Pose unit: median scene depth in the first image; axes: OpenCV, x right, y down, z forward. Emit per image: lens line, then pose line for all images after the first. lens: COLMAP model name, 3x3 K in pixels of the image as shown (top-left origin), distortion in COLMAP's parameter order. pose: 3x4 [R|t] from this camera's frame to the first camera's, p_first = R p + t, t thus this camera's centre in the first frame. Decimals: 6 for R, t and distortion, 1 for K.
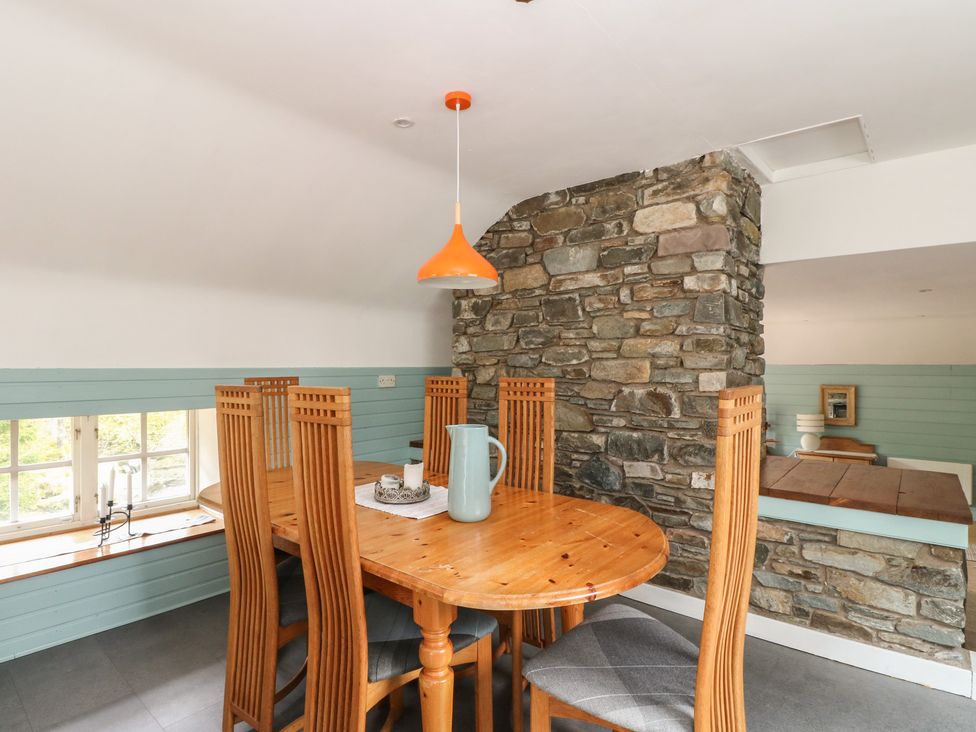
lens RADIAL K [[511.1, 0, 487.6], [0, 511.1, 364.4], [0, 0, 1]] dist [-0.001033, -0.013450]
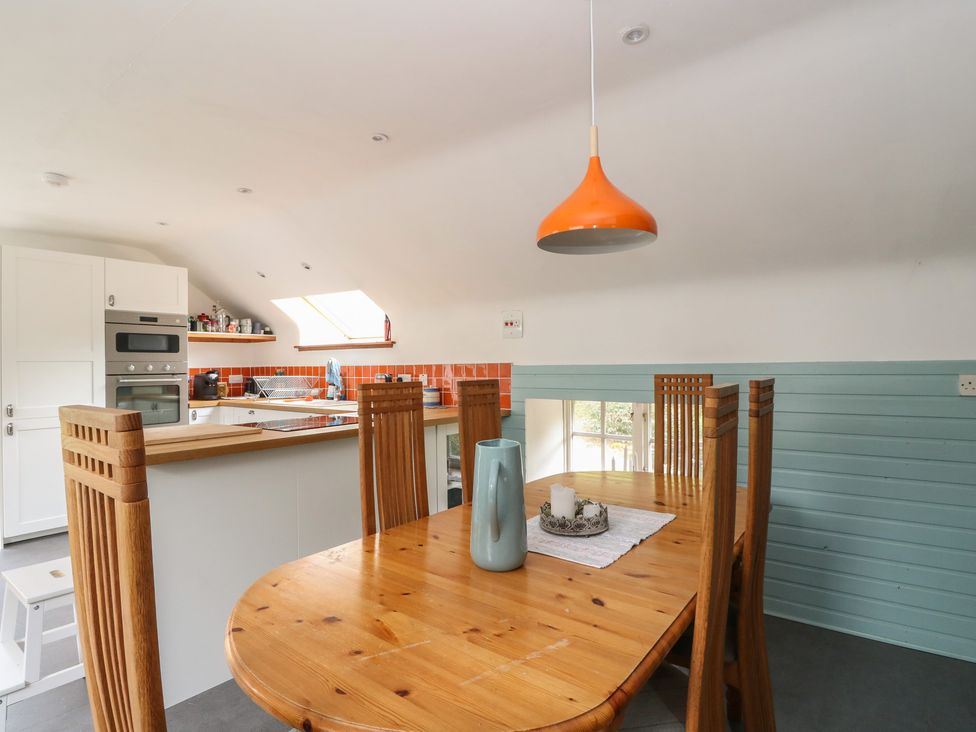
lens RADIAL K [[511.1, 0, 488.9], [0, 511.1, 363.9], [0, 0, 1]] dist [-0.001033, -0.013450]
pose [[0.047902, 0.003009, -0.998847, 0.444760], [0.019125, 0.999809, 0.003929, -0.003733], [0.998669, -0.019292, 0.047836, 0.576502]]
